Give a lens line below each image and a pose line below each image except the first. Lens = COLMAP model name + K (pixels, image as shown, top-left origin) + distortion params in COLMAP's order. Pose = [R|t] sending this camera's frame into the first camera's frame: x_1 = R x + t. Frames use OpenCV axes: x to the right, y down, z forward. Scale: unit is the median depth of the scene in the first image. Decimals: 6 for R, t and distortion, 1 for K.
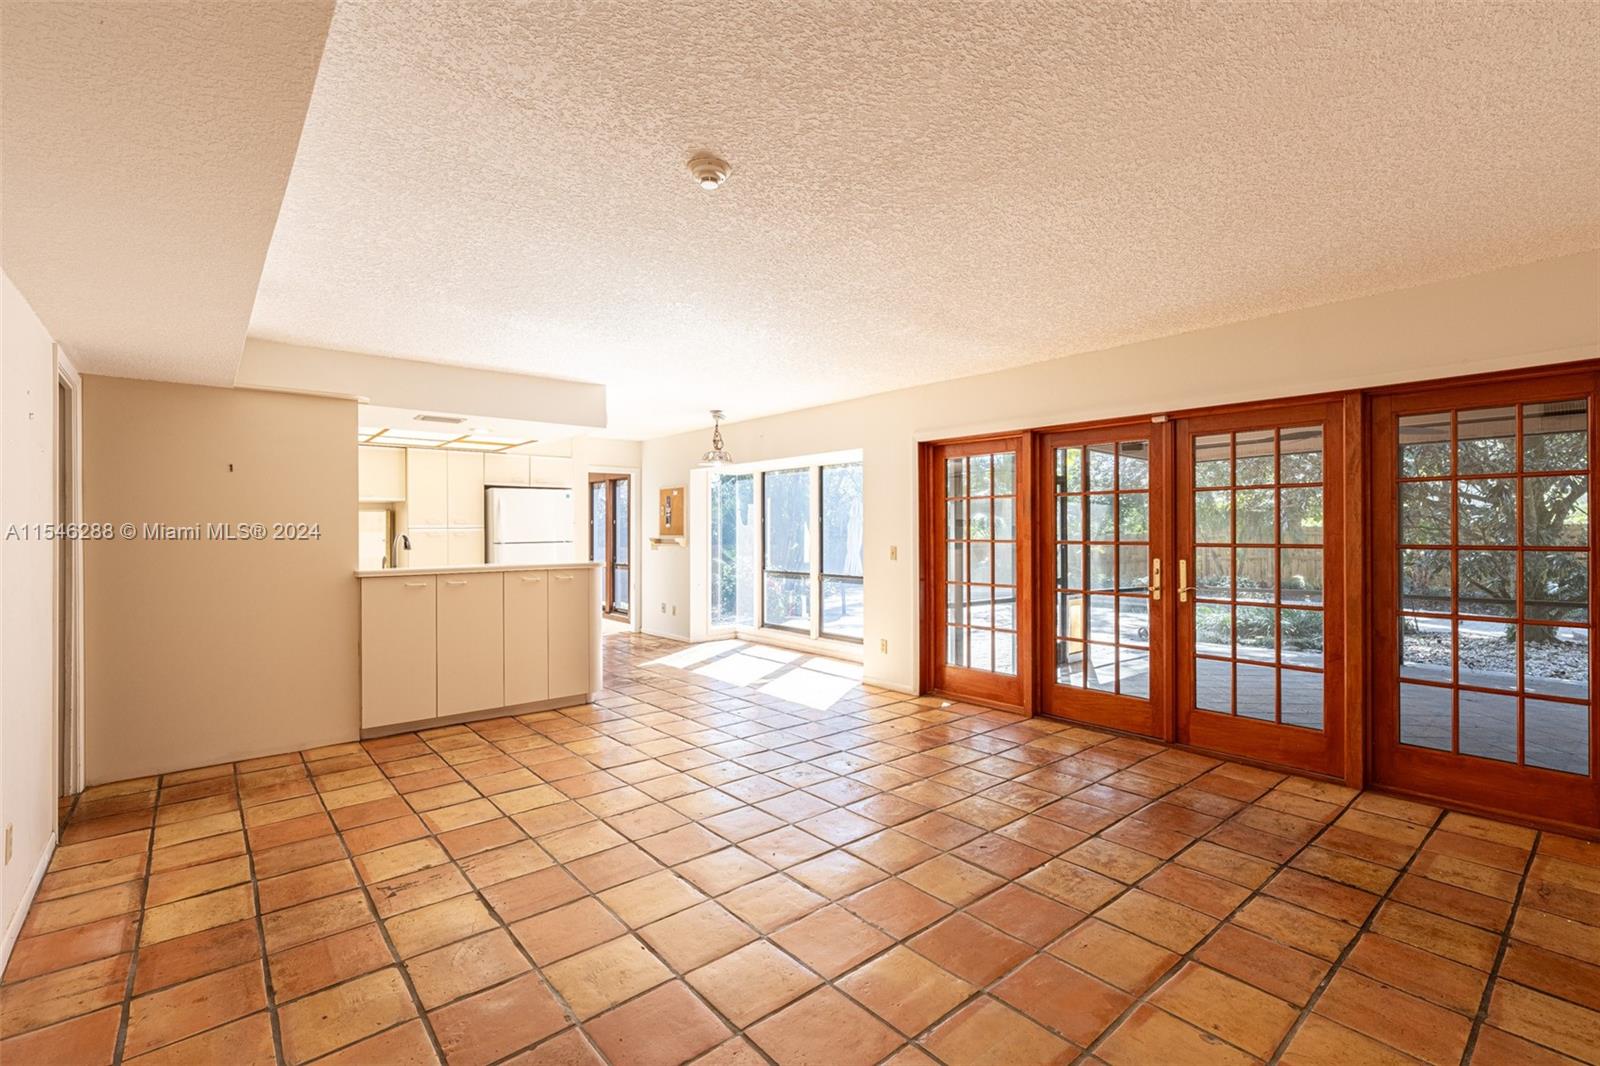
lens RADIAL K [[725.1, 0, 789.8], [0, 725.1, 528.1], [0, 0, 1]] dist [0.001966, 0.000152]
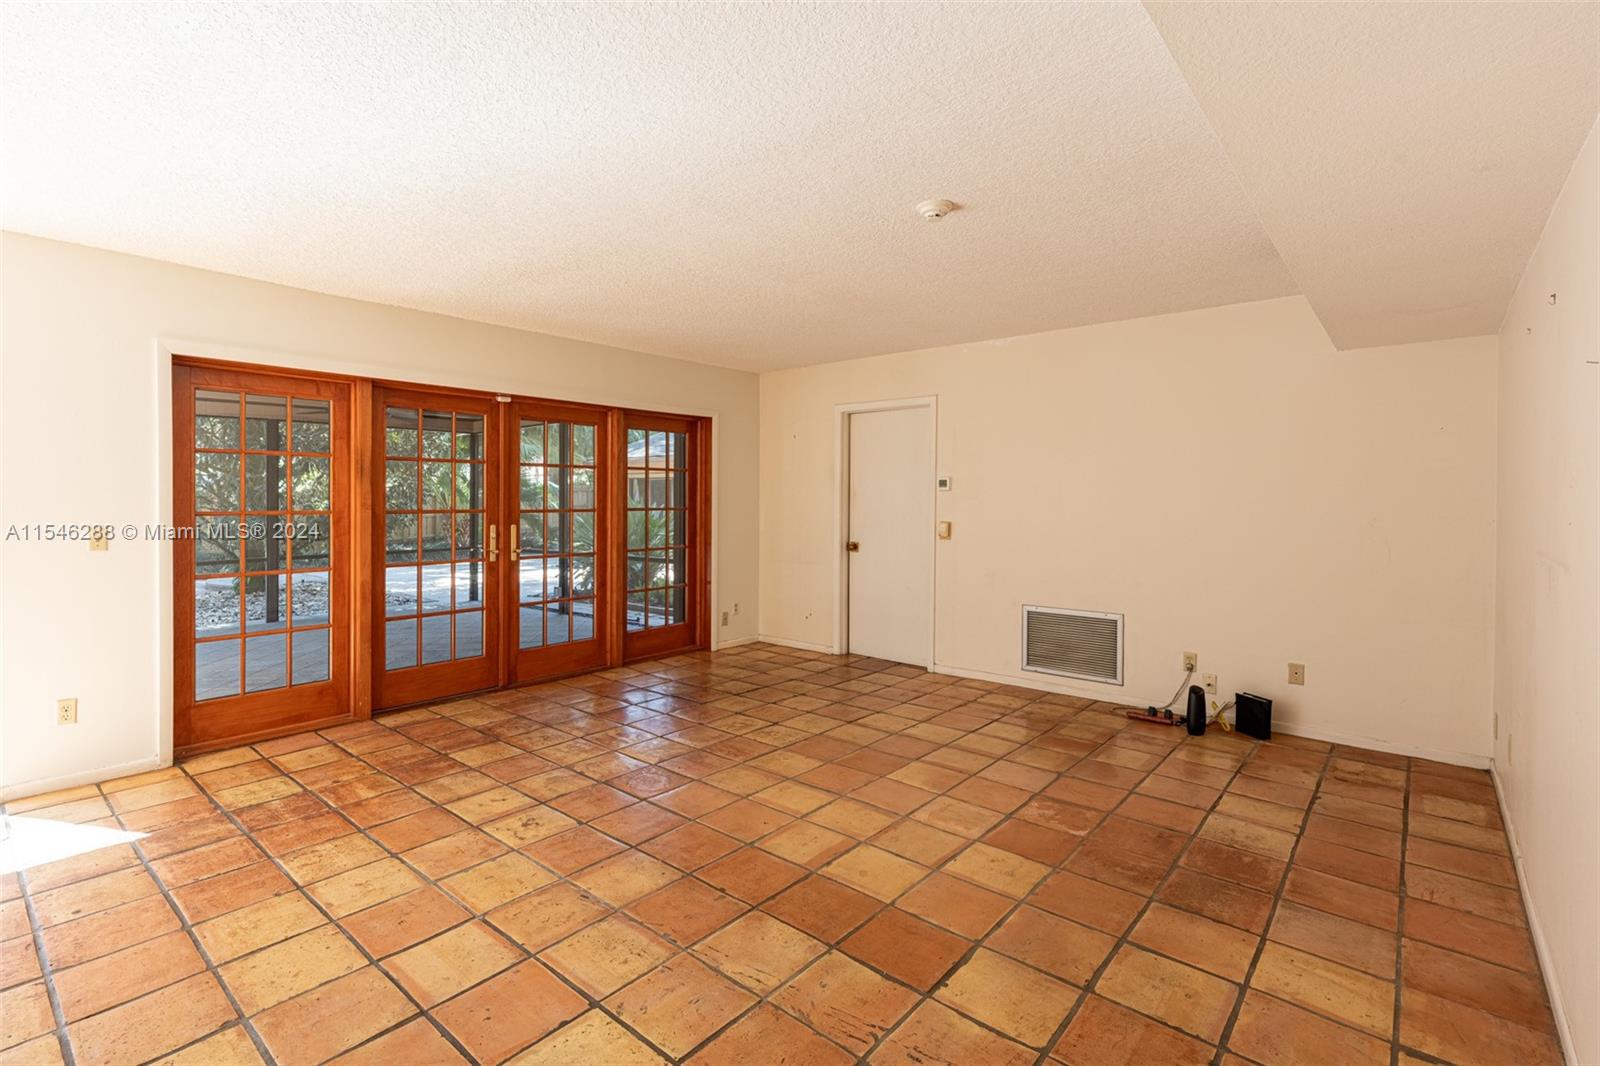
lens RADIAL K [[725.1, 0, 789.8], [0, 725.1, 528.1], [0, 0, 1]] dist [0.001966, 0.000152]
pose [[-0.169346, -0.039148, 0.984779, -0.435686], [-0.005433, 0.999233, 0.038788, 0.001095], [-0.985542, 0.001219, -0.169429, 0.495223]]
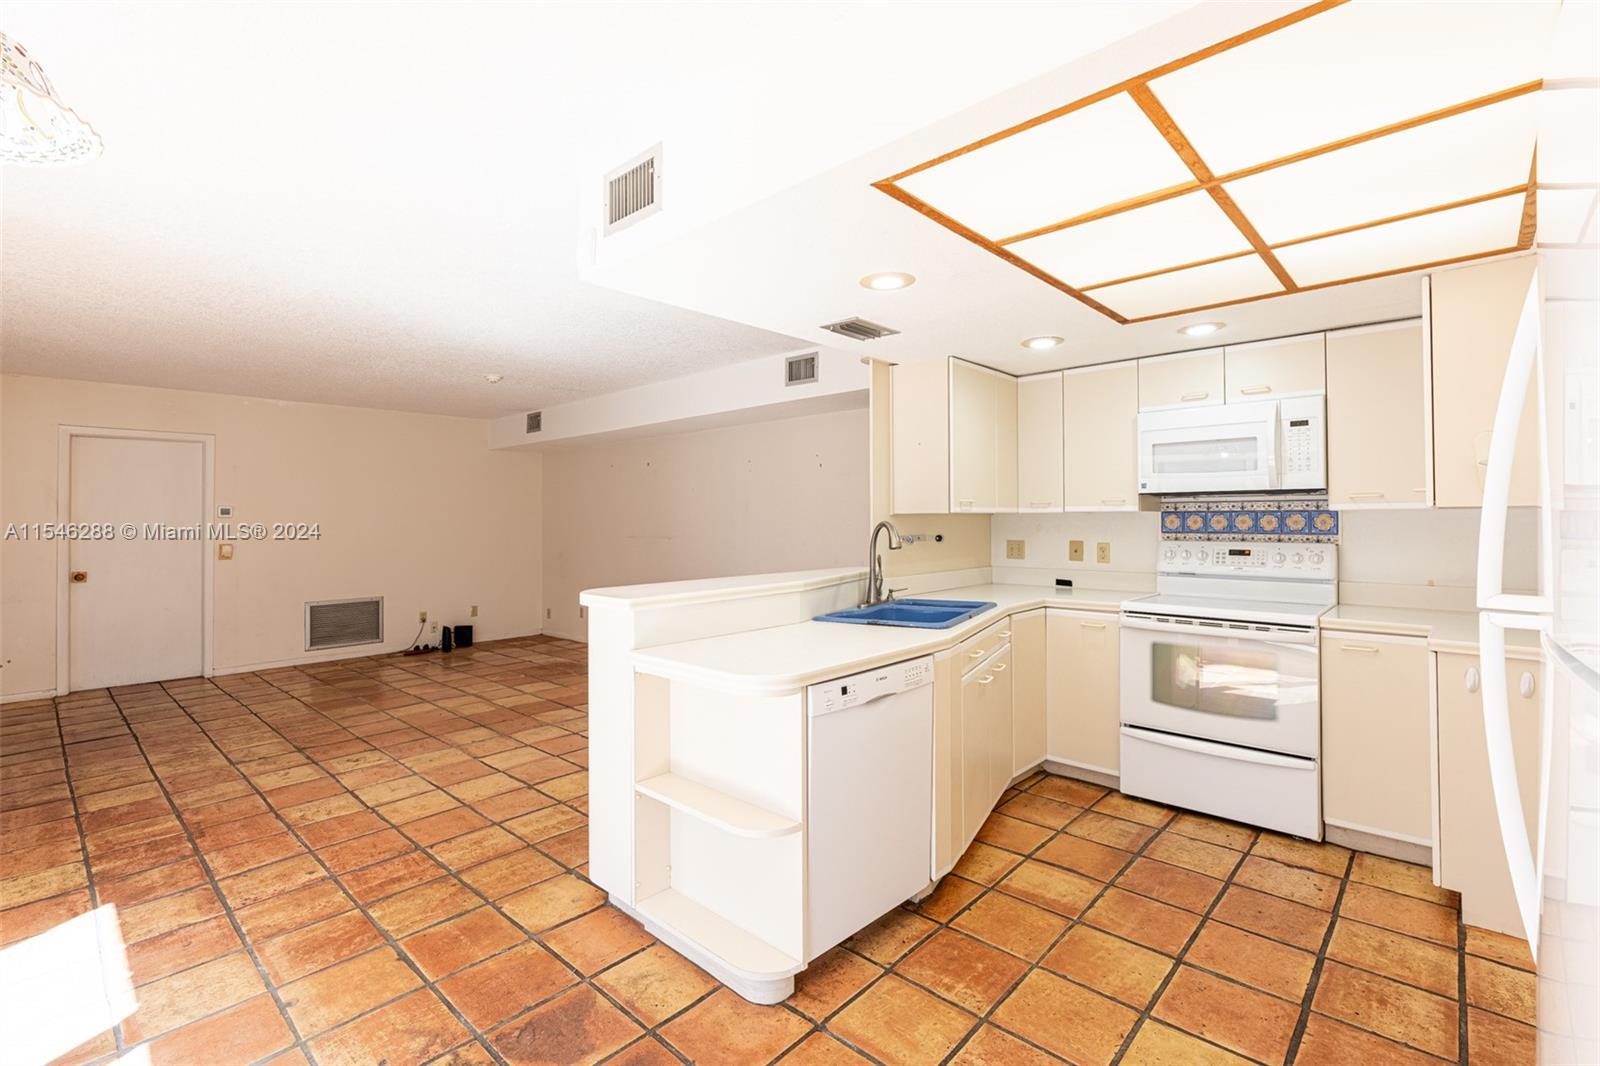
lens RADIAL K [[711.0, 0, 801.2], [0, 711.0, 513.6], [0, 0, 1]] dist [-0.001795, 0.000209]
pose [[-0.989809, 0.007198, -0.142217, -0.268314], [0.008453, 0.999930, -0.008223, 0.002444], [0.142148, -0.009342, -0.989801, 1.192485]]
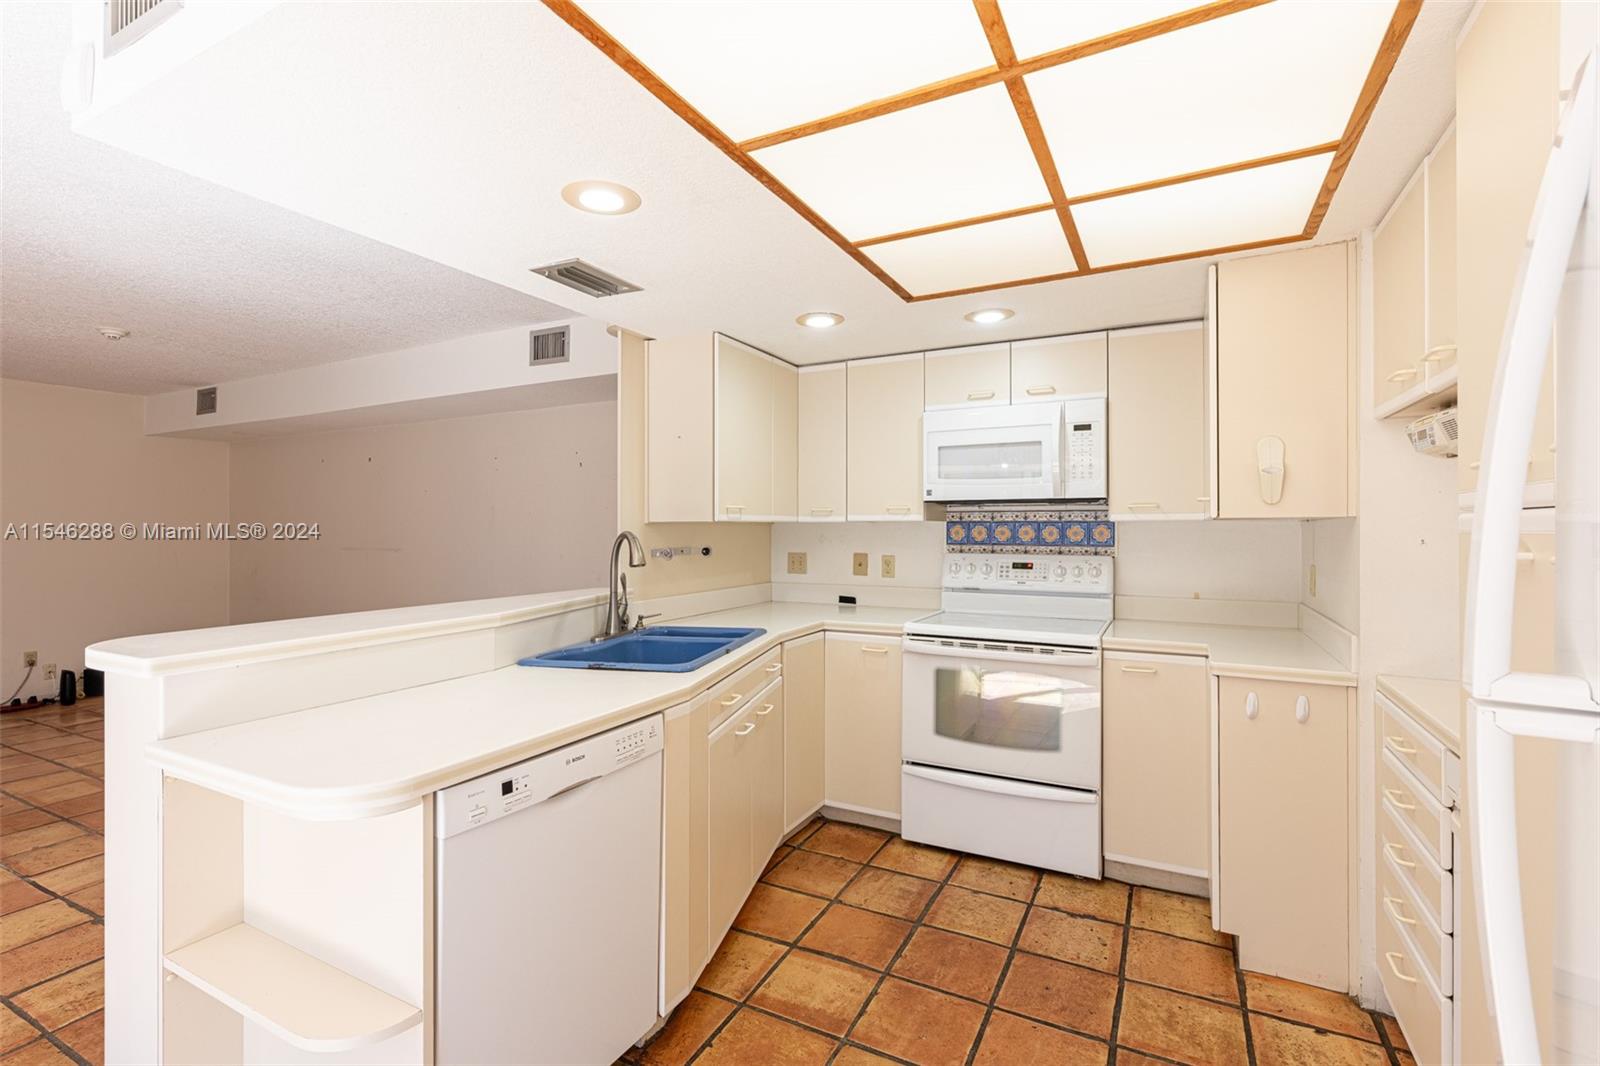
lens RADIAL K [[712.1, 0, 800.9], [0, 712.1, 531.7], [0, 0, 1]] dist [-0.000919, 0.000432]
pose [[-0.917558, 0.006442, -0.397549, -0.326789], [0.004211, 0.999970, 0.006485, 0.002267], [0.397579, 0.004276, -0.917558, 1.109963]]
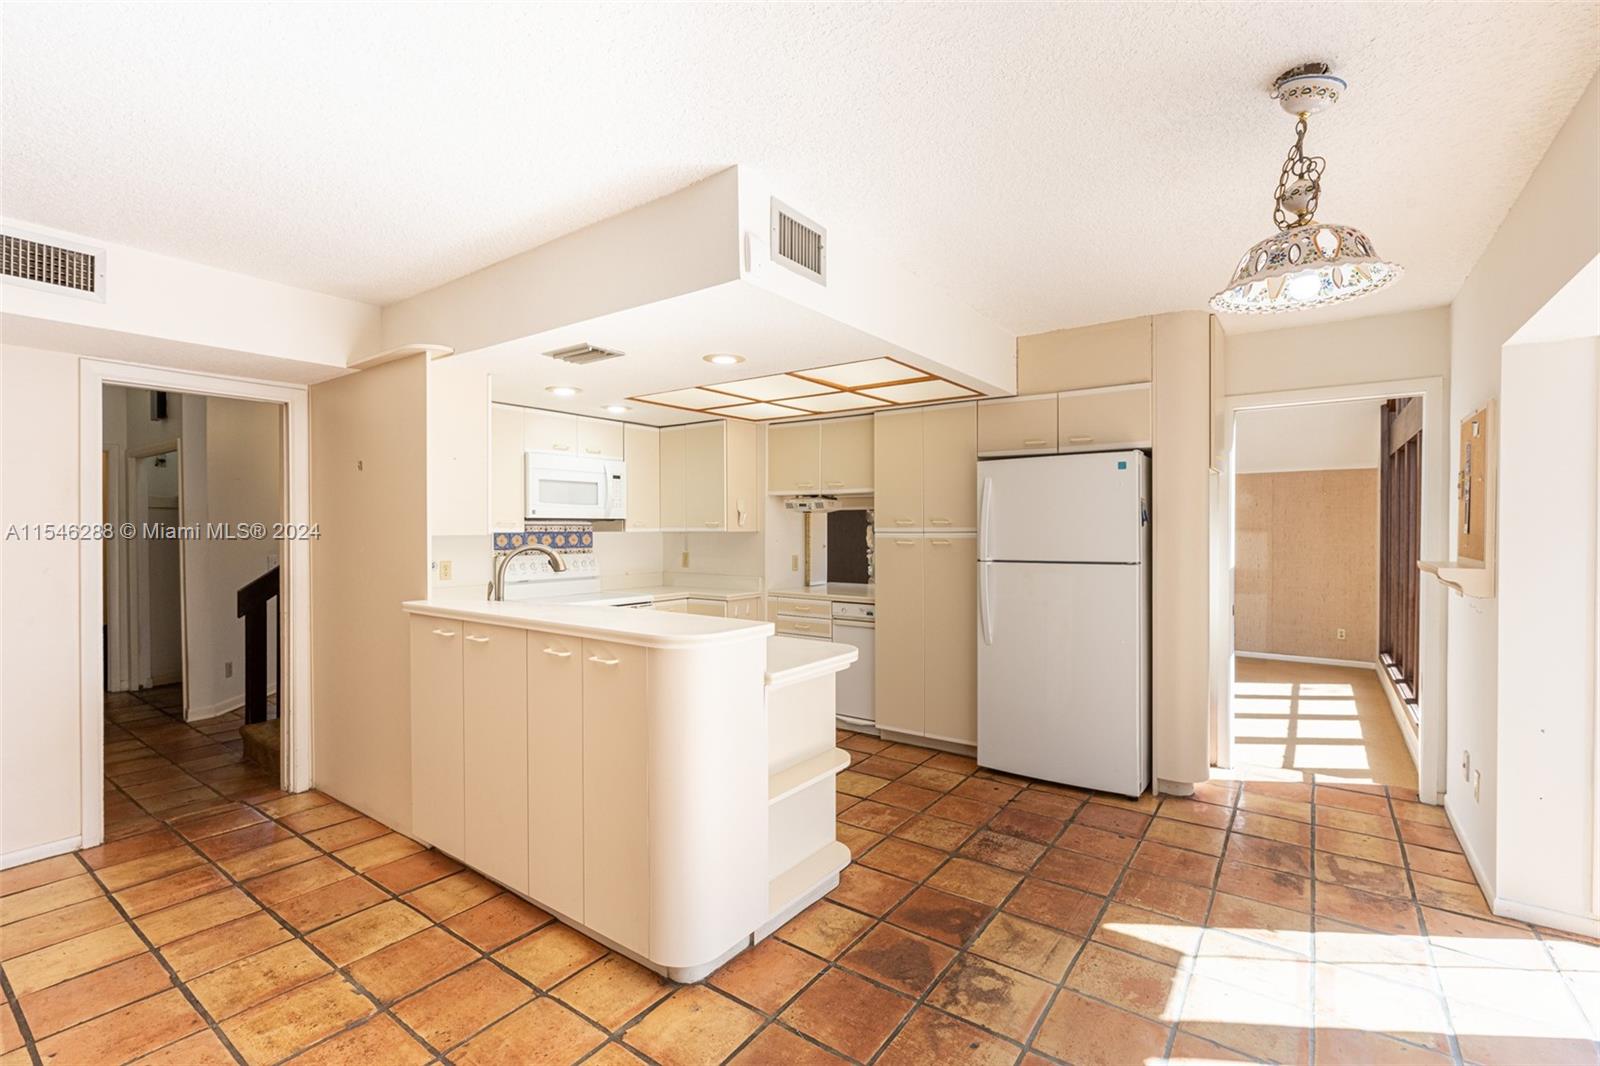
lens RADIAL K [[712.1, 0, 800.9], [0, 712.1, 531.7], [0, 0, 1]] dist [-0.000919, 0.000432]
pose [[0.253773, 0.008657, -0.967225, 0.094803], [0.002214, 0.999952, 0.009530, -0.007729], [0.967261, -0.004560, 0.253742, 0.783206]]
